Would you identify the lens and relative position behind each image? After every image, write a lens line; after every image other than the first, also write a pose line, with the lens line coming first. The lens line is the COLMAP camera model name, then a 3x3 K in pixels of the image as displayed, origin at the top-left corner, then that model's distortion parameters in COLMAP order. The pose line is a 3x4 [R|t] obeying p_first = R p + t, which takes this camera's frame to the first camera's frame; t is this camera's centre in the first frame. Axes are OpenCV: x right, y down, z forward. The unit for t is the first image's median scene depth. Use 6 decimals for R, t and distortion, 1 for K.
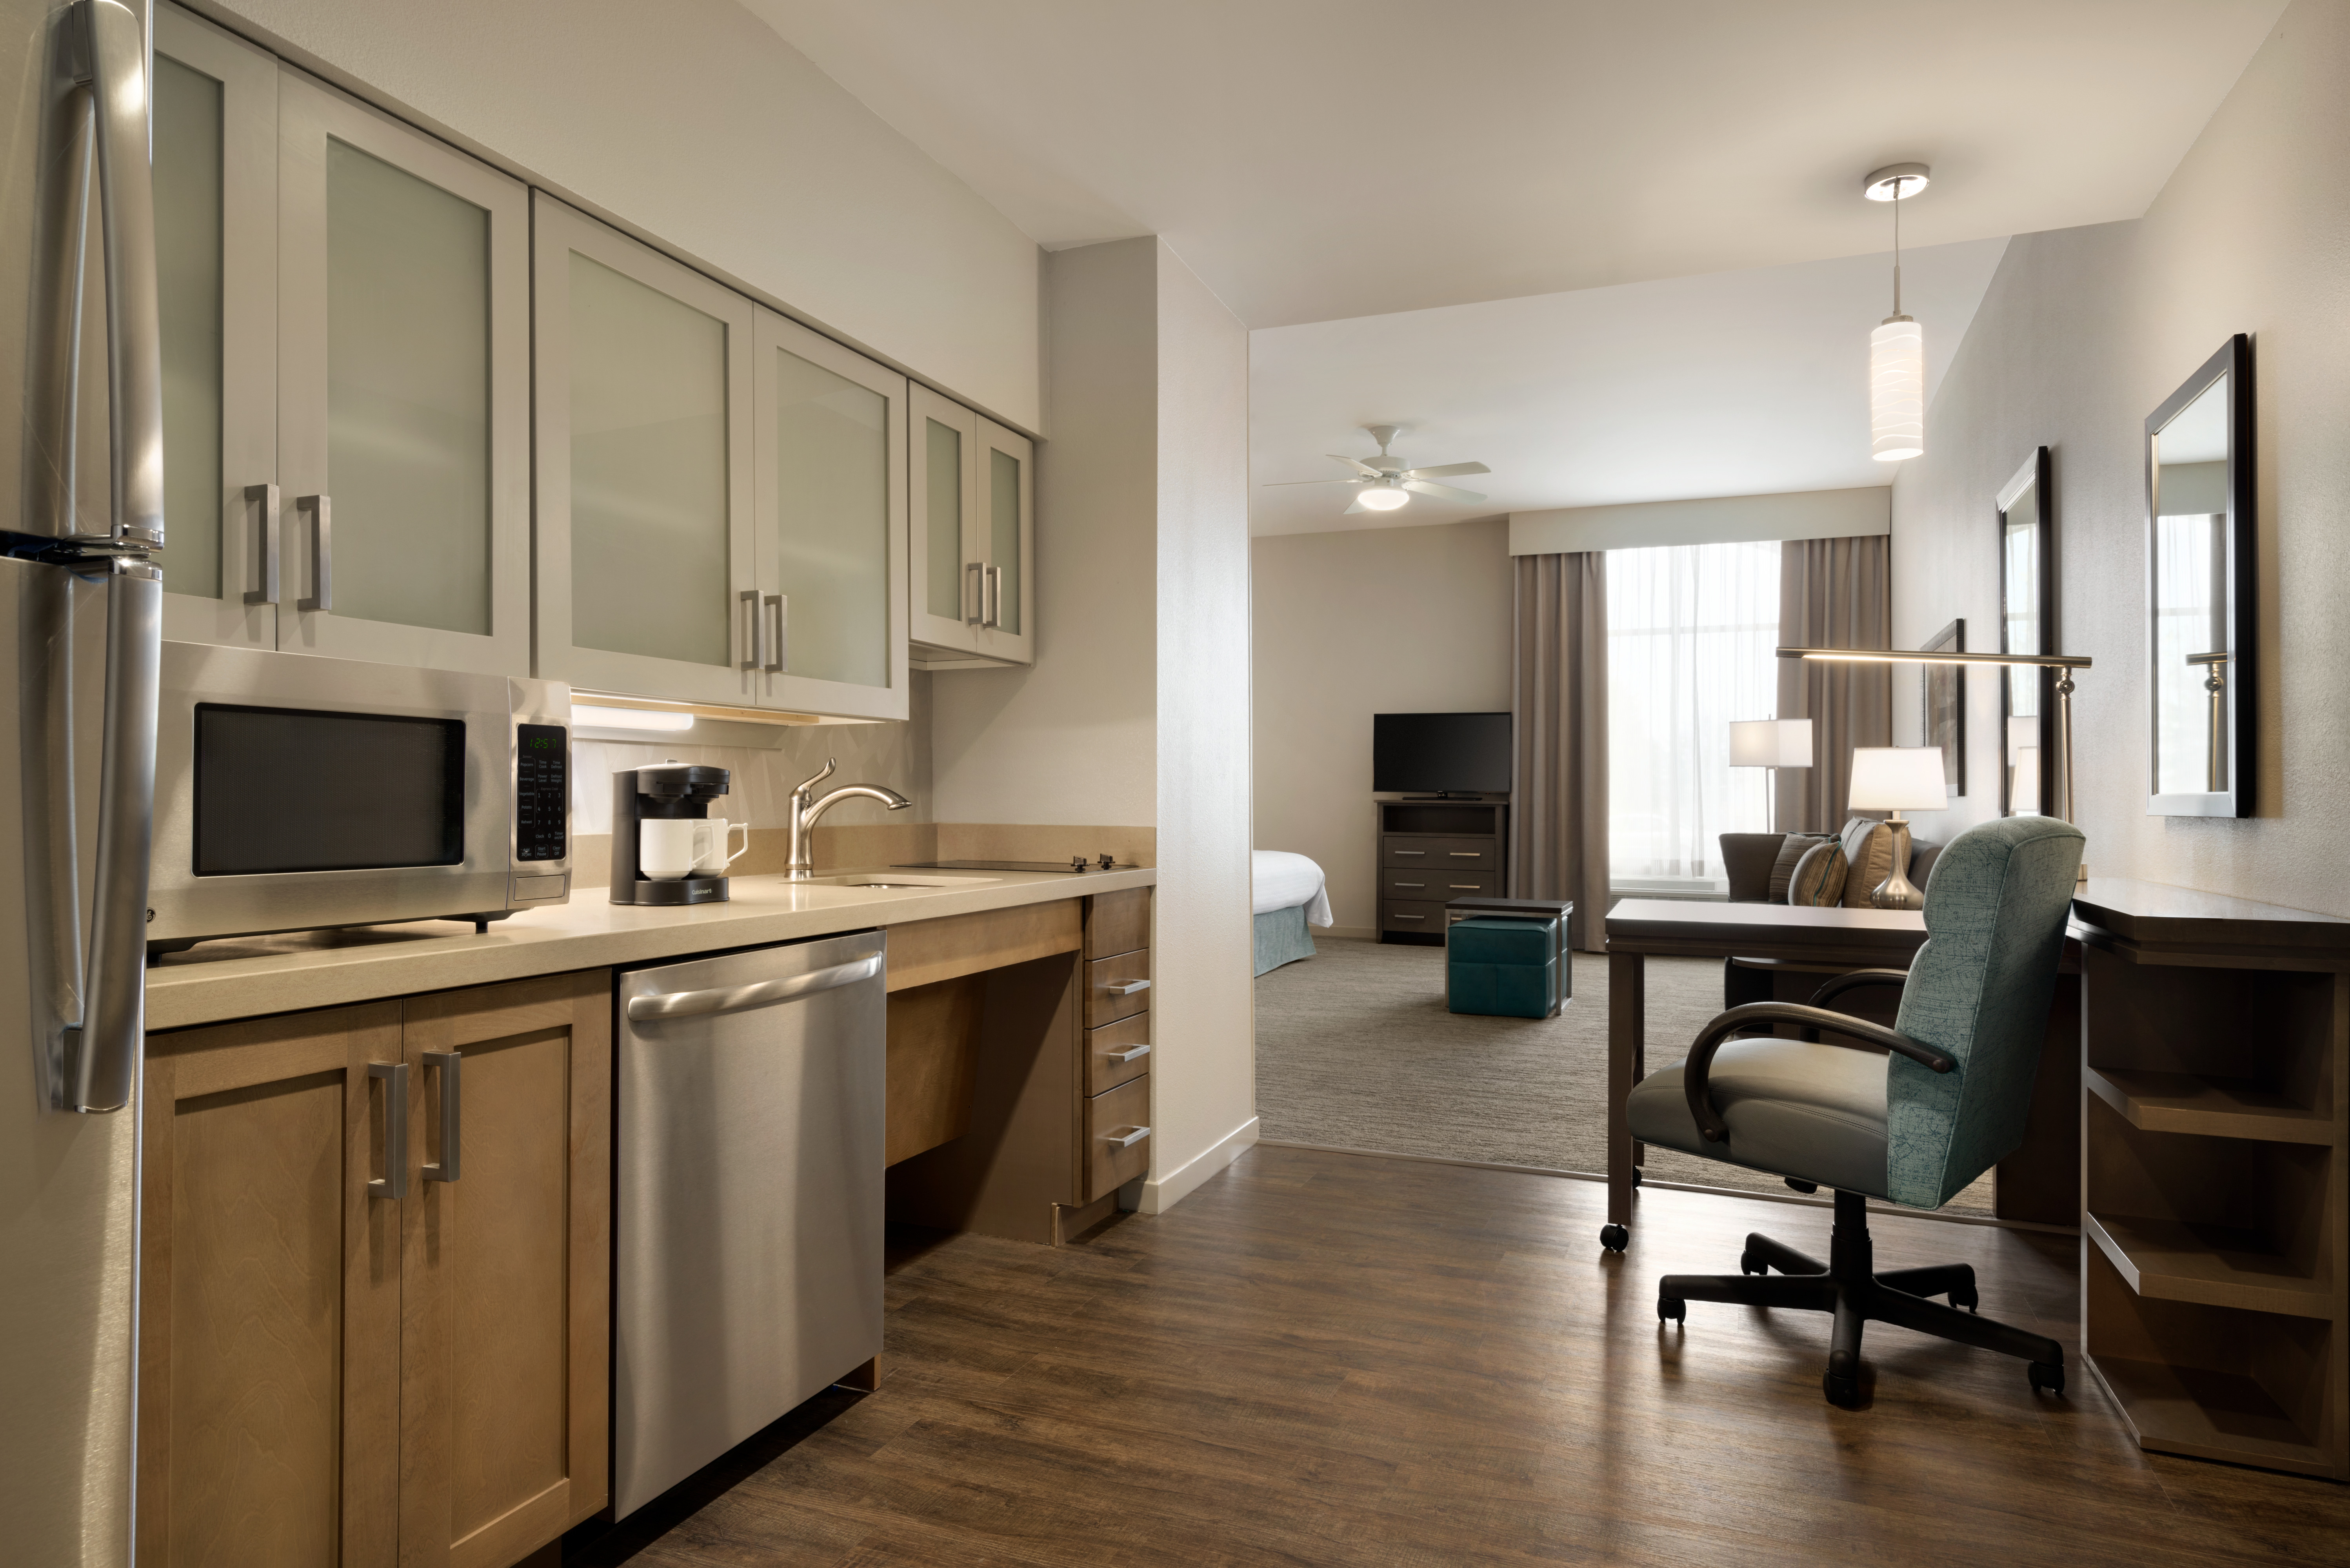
lens RADIAL K [[1288.1, 0, 1186.2], [0, 1288.1, 783.1], [0, 0, 1]] dist [-0.003394, 0.000987]
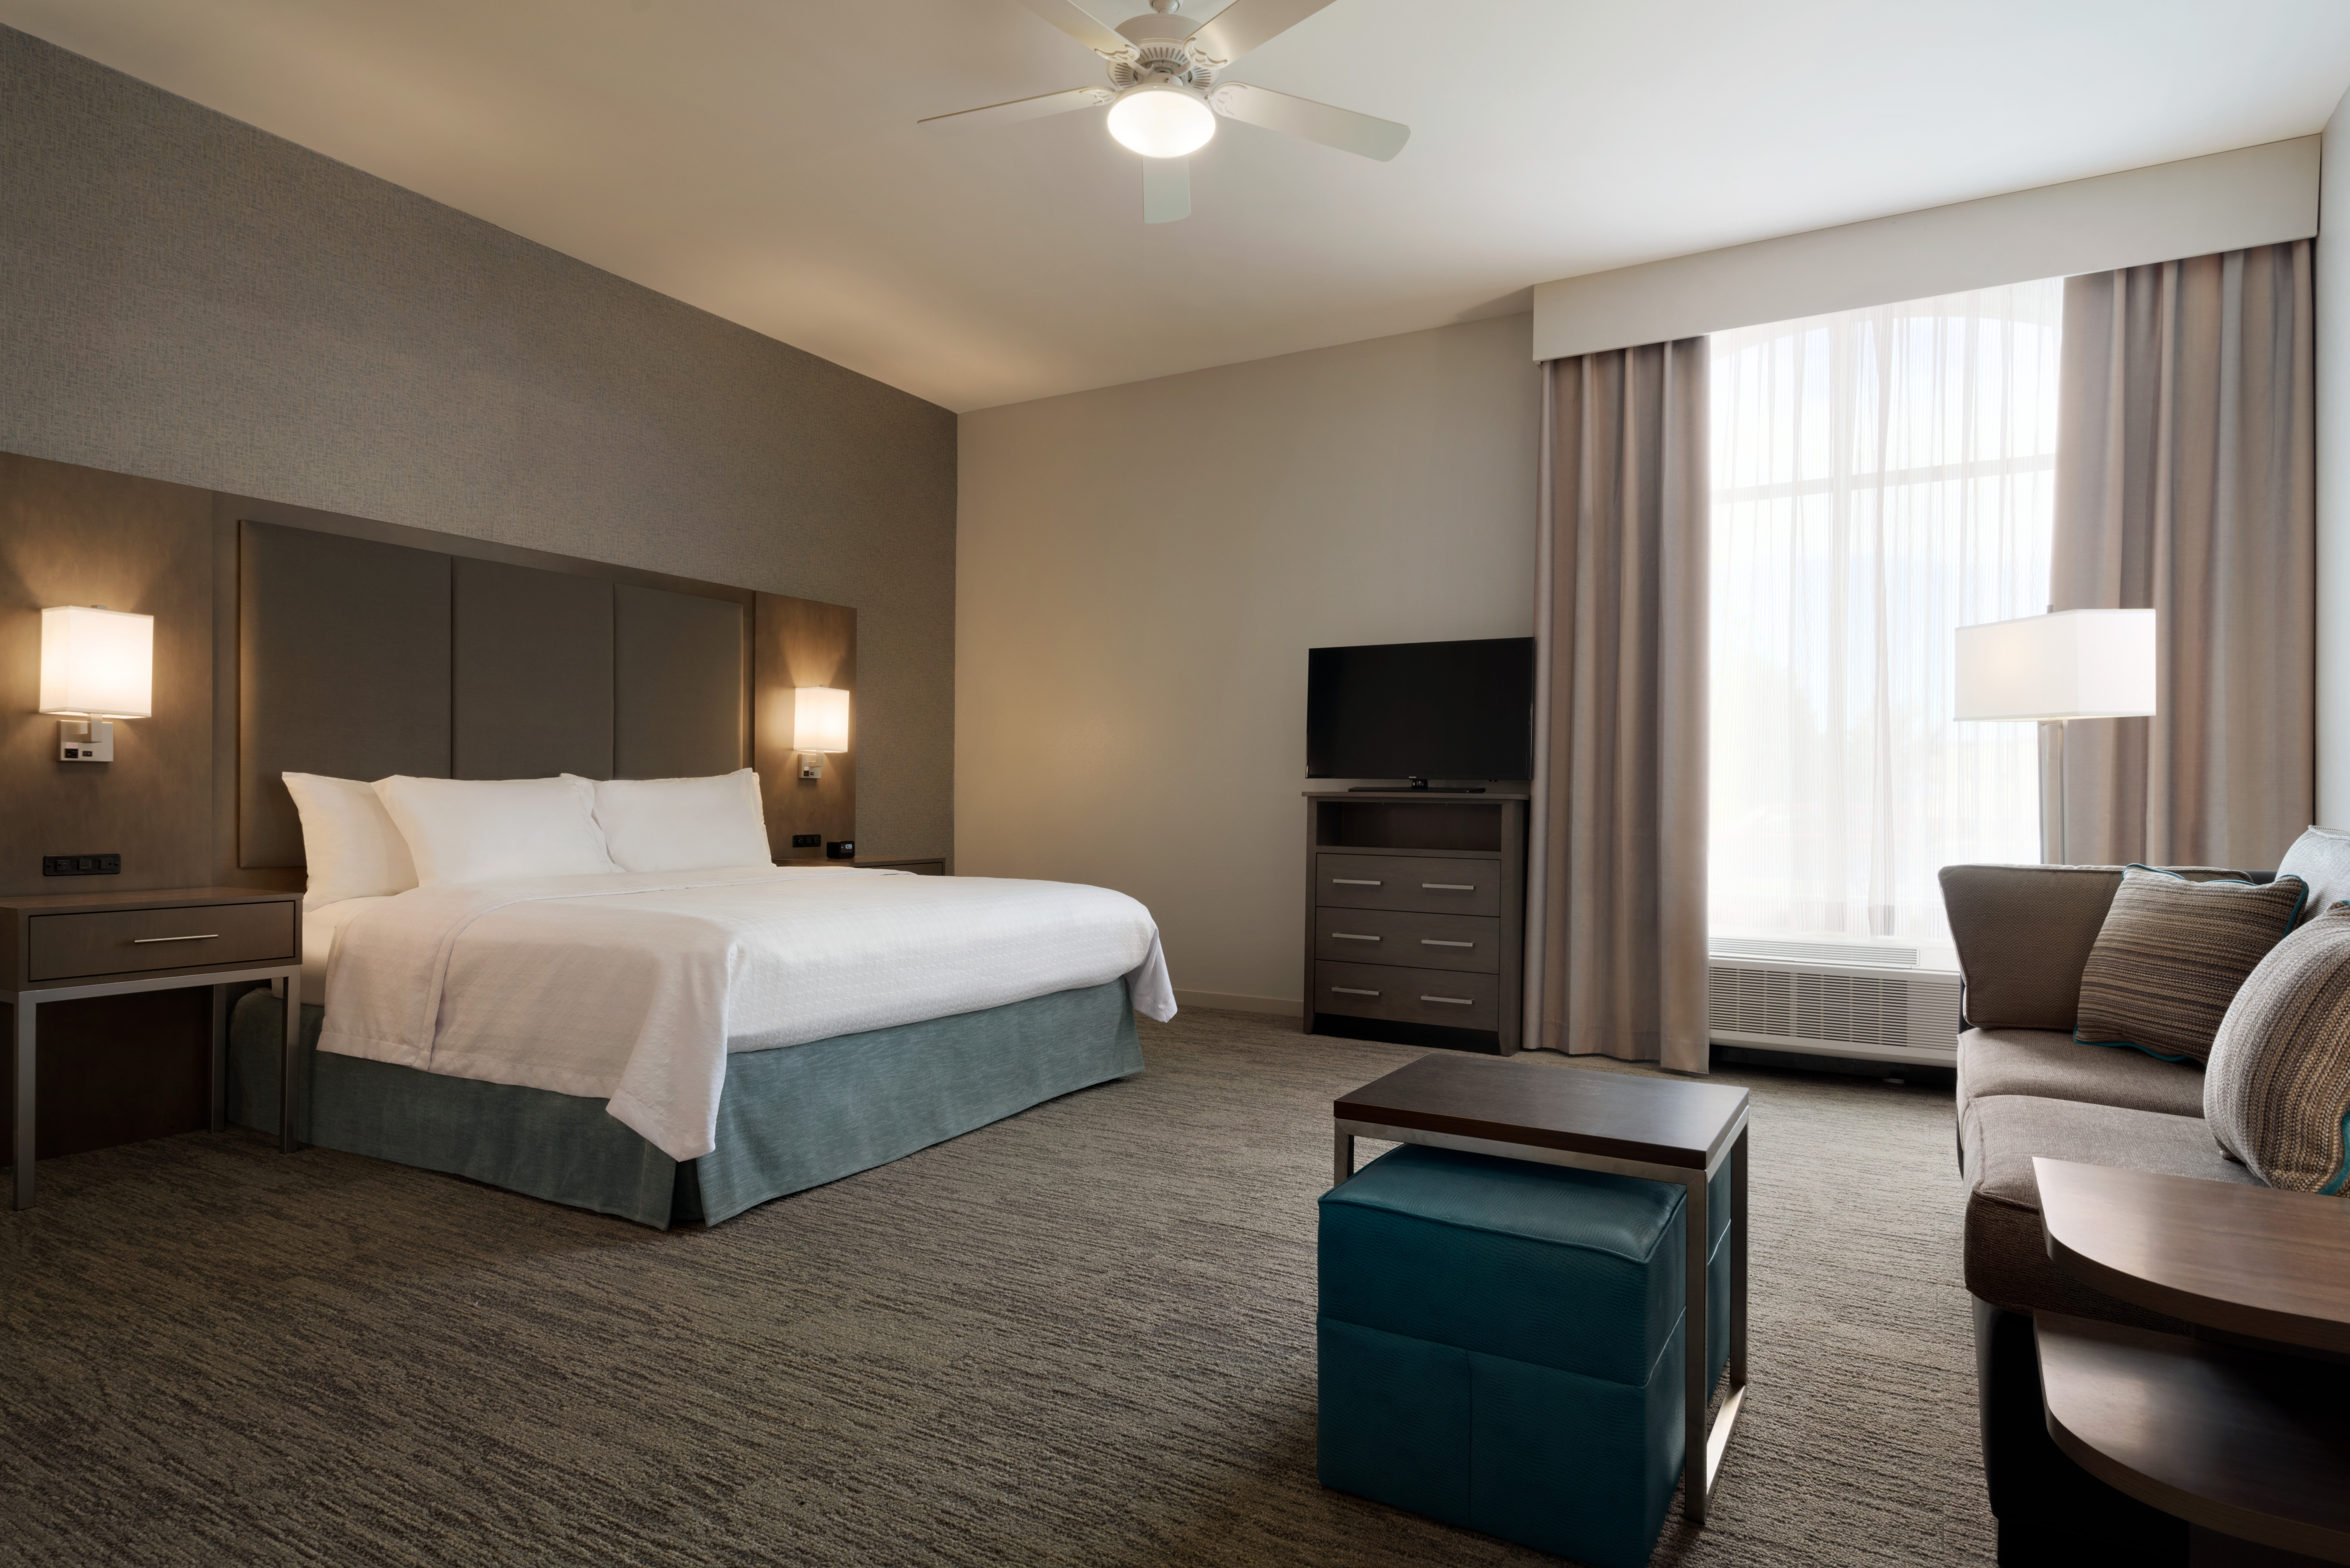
lens RADIAL K [[1288.1, 0, 1161.5], [0, 1288.1, 804.6], [0, 0, 1]] dist [-0.003394, 0.000987]
pose [[0.991335, 0.002692, -0.131333, 0.216995], [-0.000335, 0.999838, 0.017970, 0.011761], [0.131361, -0.017770, 0.991175, 0.548477]]
